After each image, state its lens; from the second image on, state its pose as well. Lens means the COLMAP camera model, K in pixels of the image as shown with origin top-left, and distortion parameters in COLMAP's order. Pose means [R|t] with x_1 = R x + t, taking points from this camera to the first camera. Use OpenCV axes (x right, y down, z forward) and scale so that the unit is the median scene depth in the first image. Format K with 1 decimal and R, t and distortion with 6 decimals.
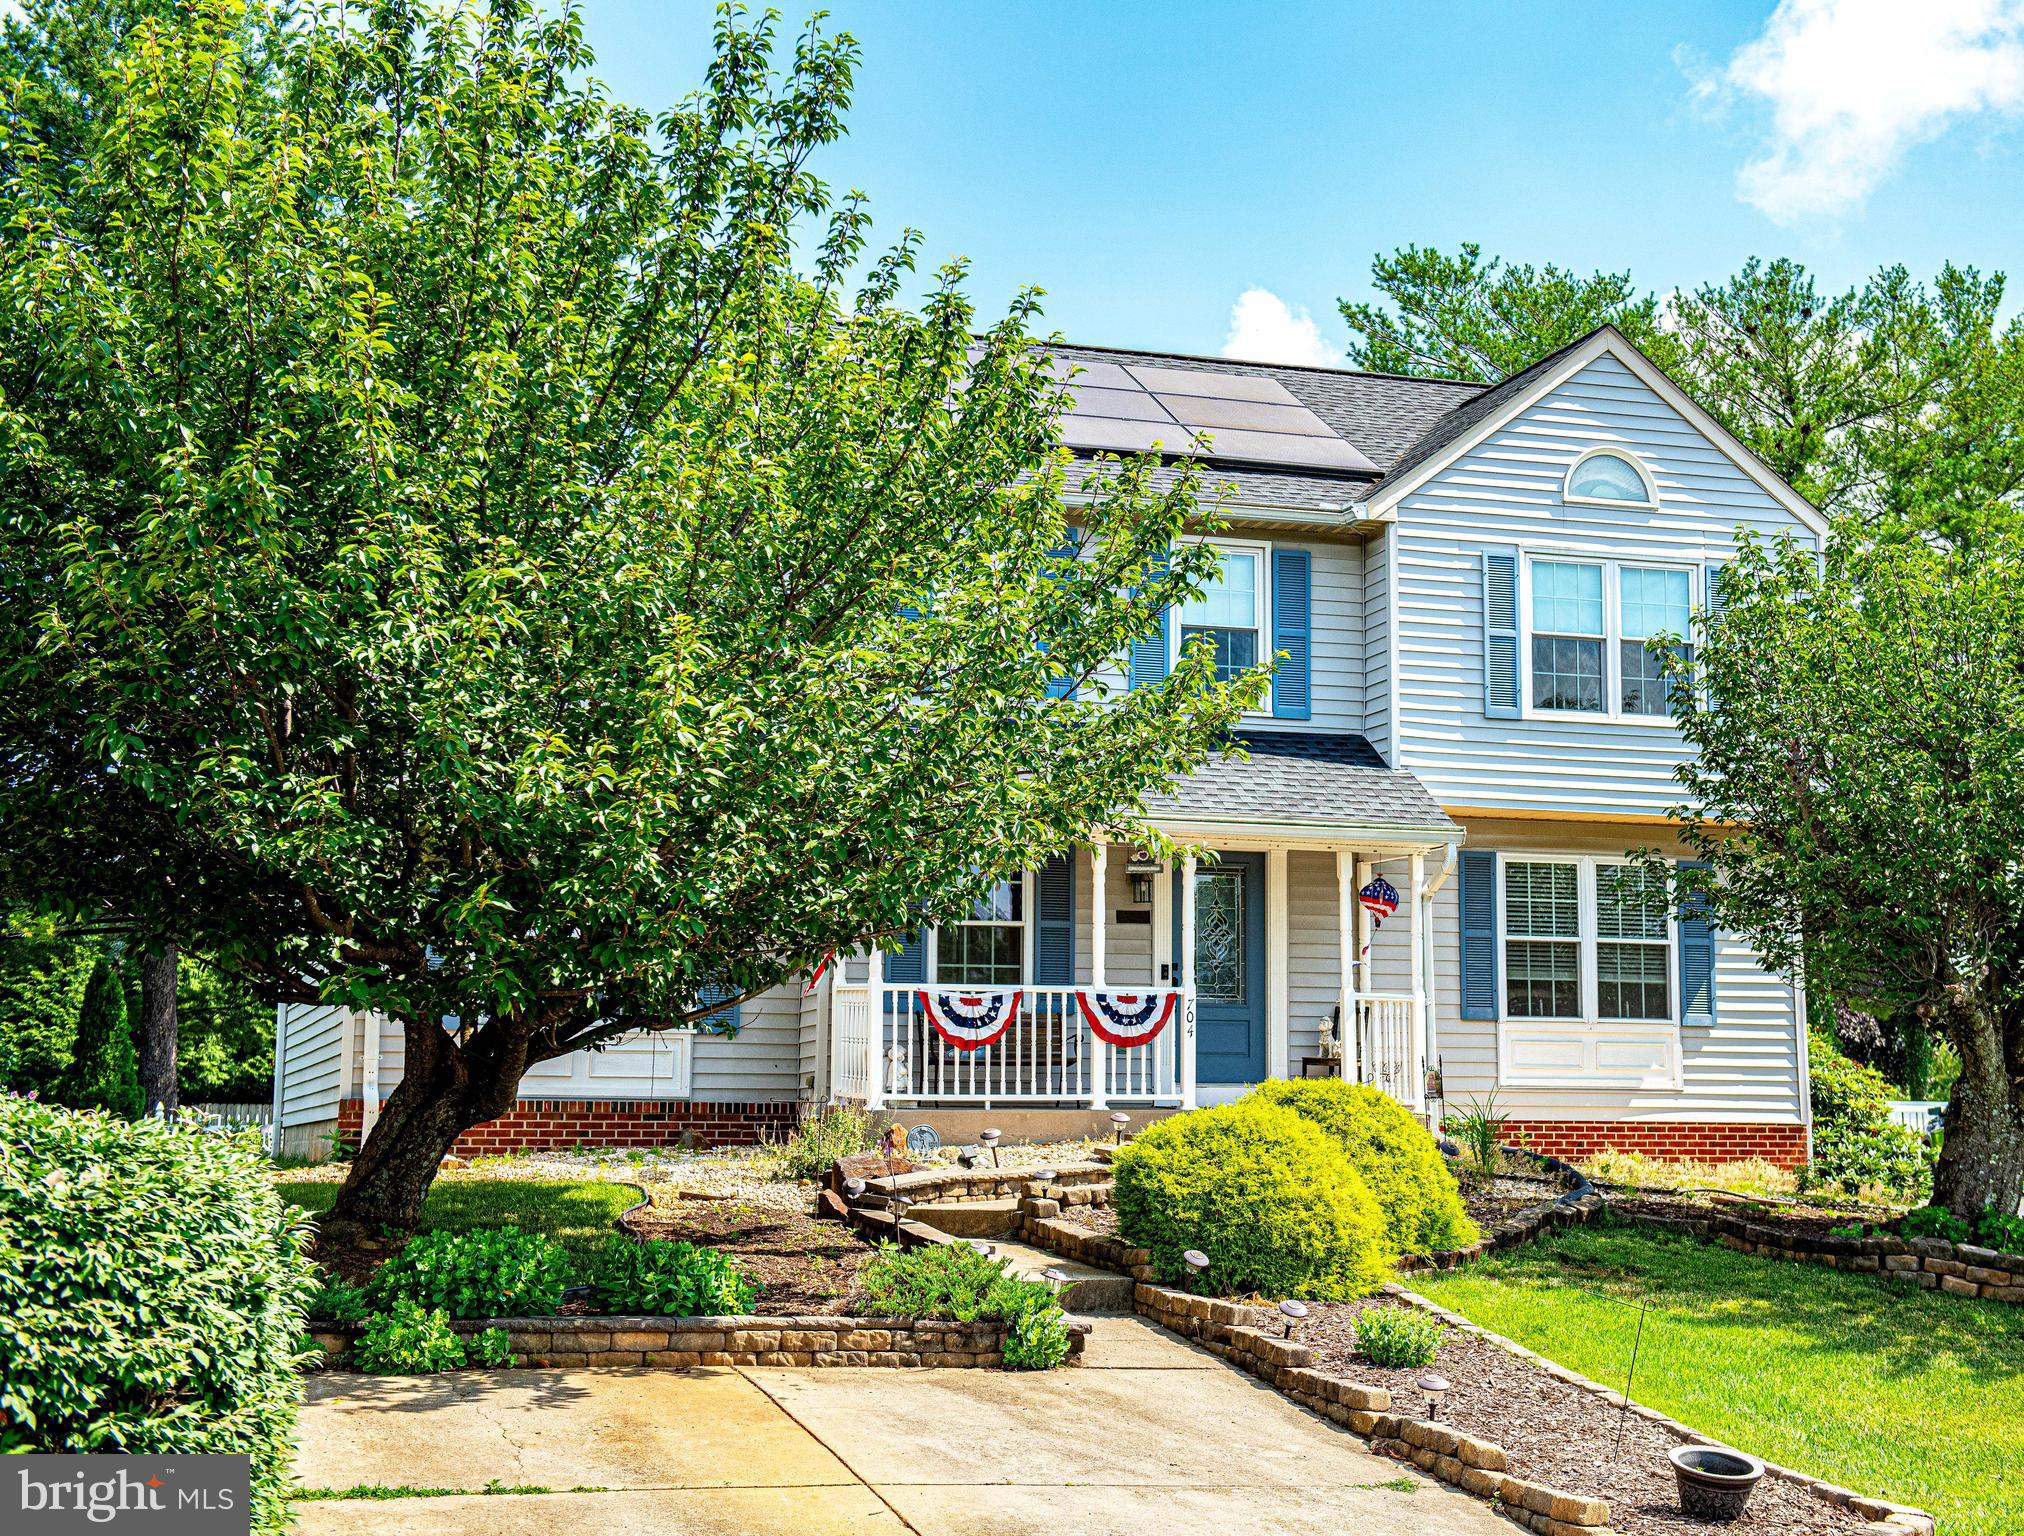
lens RADIAL K [[2892.7, 0, 1030.3], [0, 2892.7, 762.3], [0, 0, 1]] dist [0.115148, 0.000000]
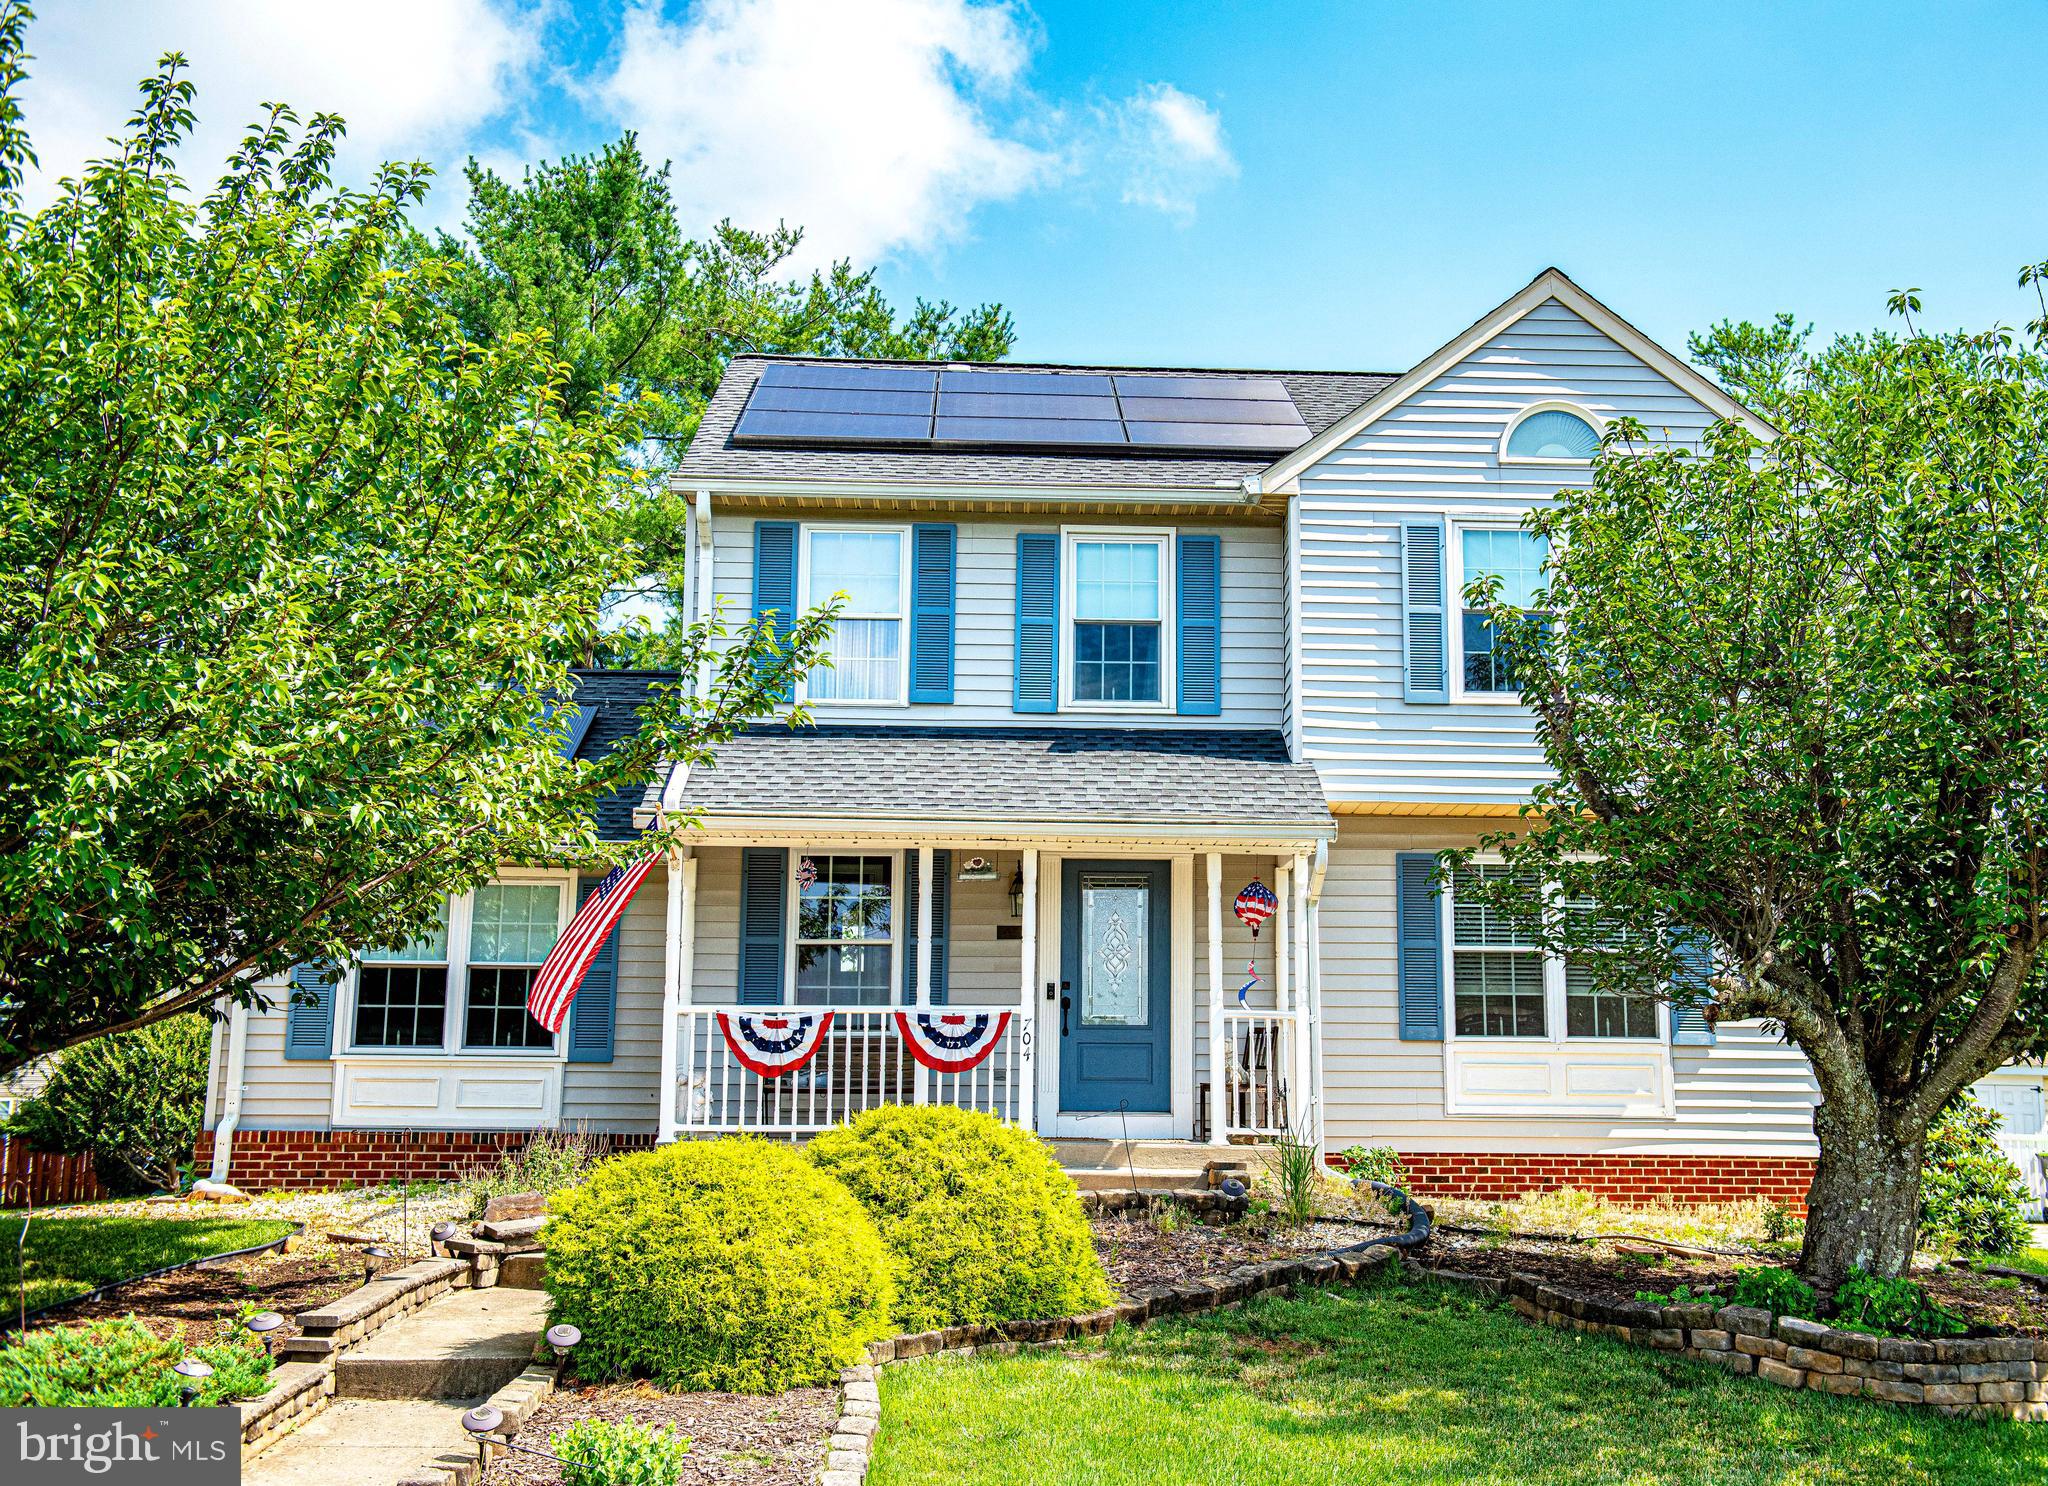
lens RADIAL K [[2309.9, 0, 1017.8], [0, 2309.9, 738.9], [0, 0, 1]] dist [0.058210, 0.000000]
pose [[0.963605, -0.044488, -0.263601, 0.239089], [0.031081, 0.998012, -0.054819, 0.032632], [0.265516, 0.044630, 0.963073, 0.286023]]
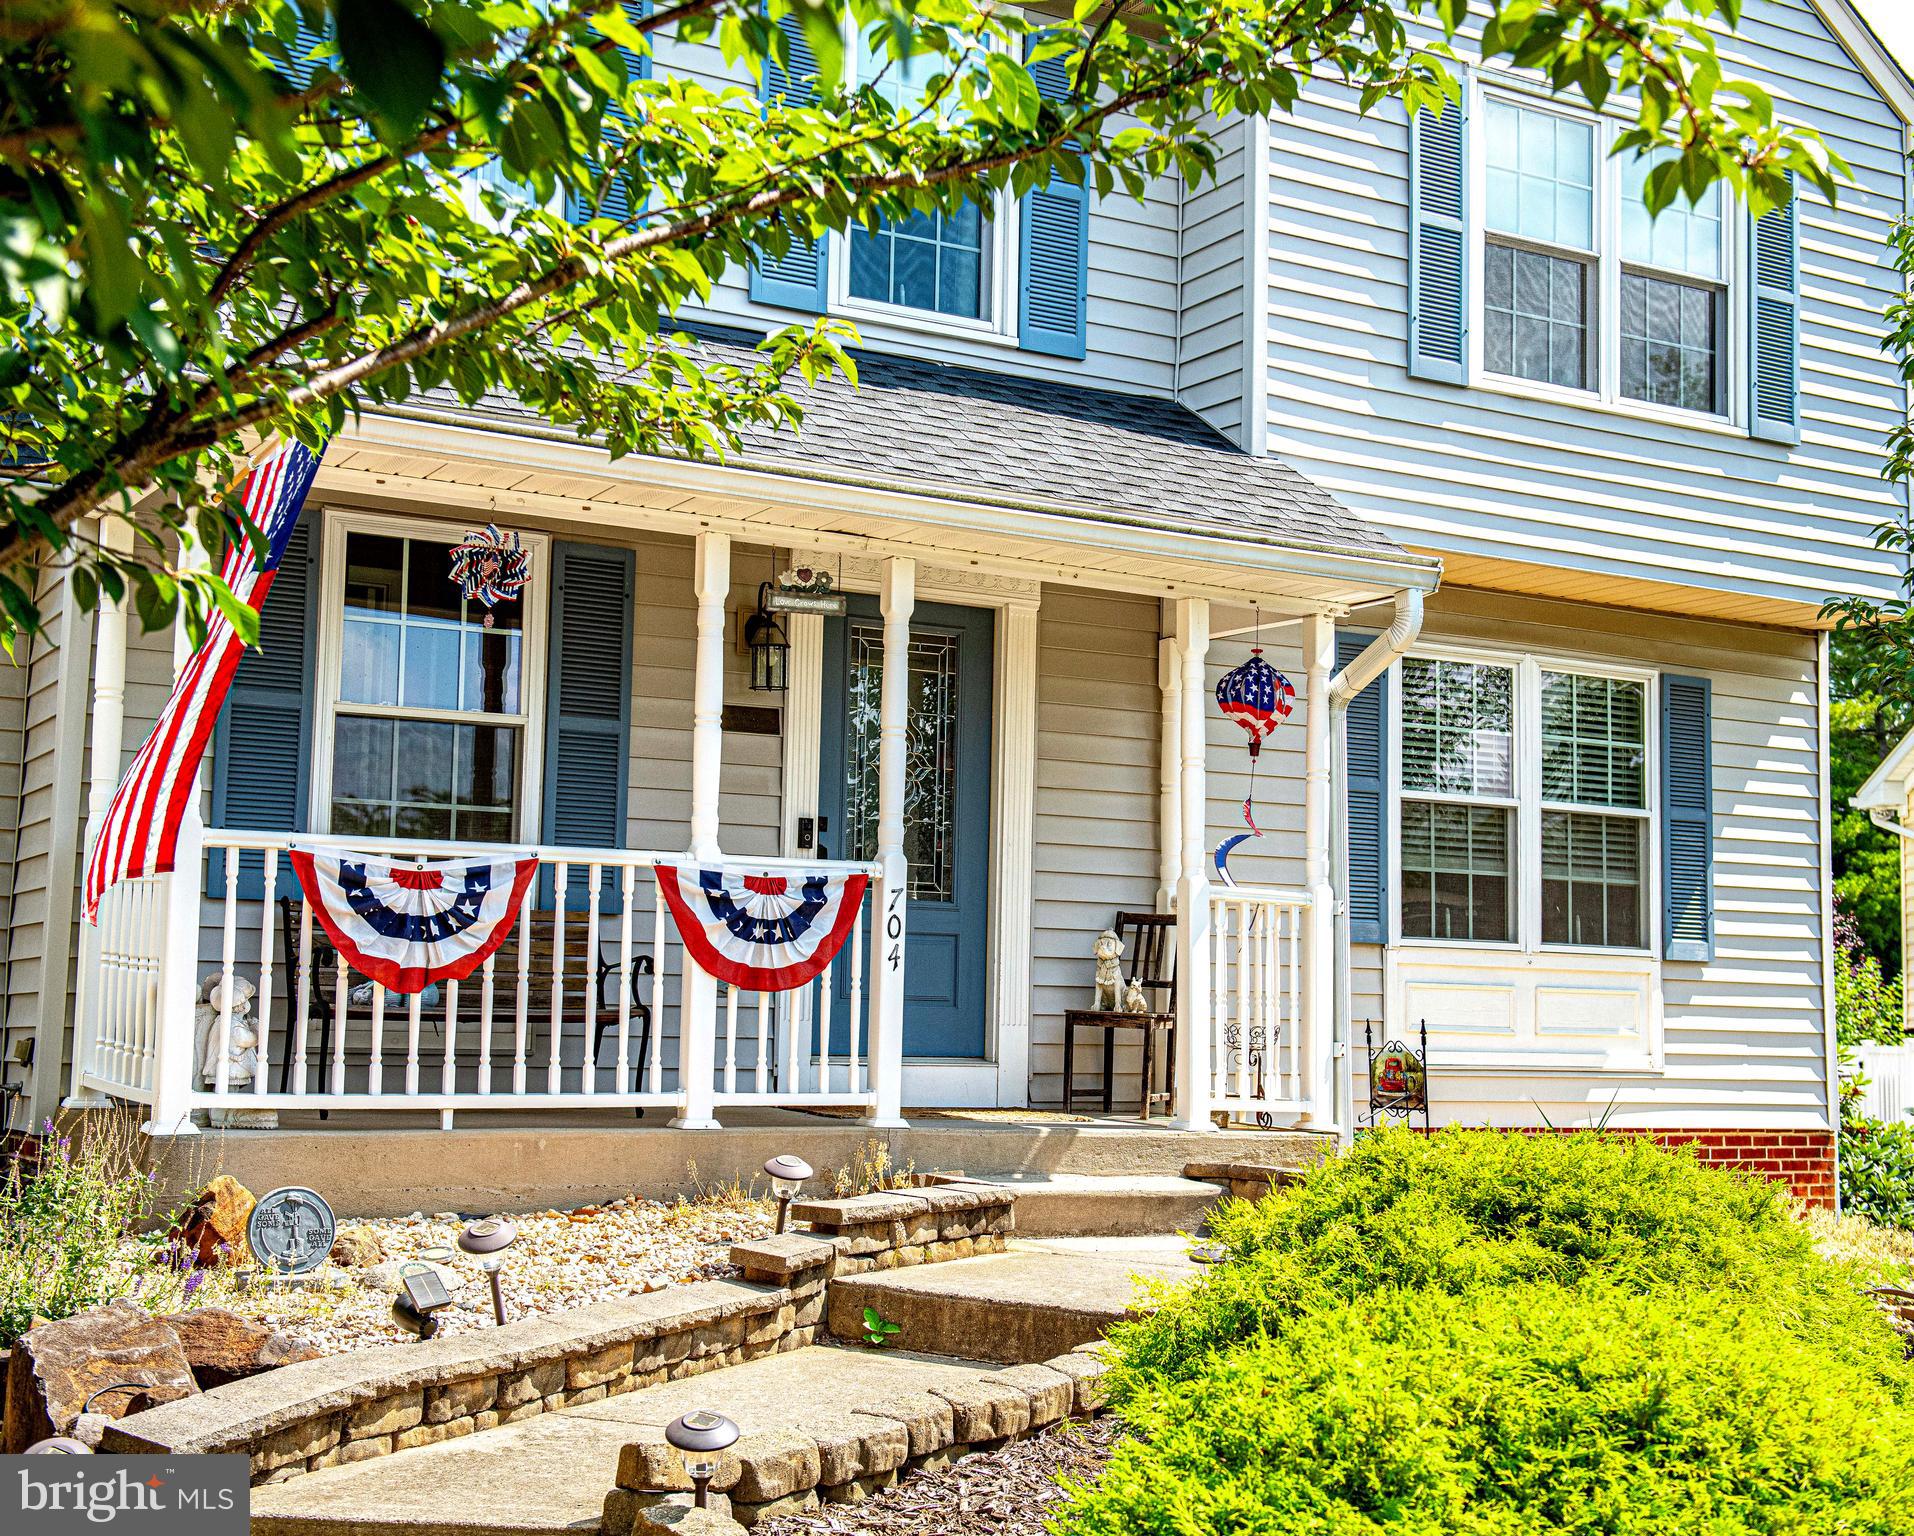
lens RADIAL K [[2628.8, 0, 974.4], [0, 2628.8, 780.1], [0, 0, 1]] dist [0.045967, 0.000000]
pose [[0.974860, 0.038118, 0.219533, -0.024705], [-0.045699, 0.998518, 0.029557, 0.049613], [-0.218081, -0.038846, 0.975157, 0.566260]]
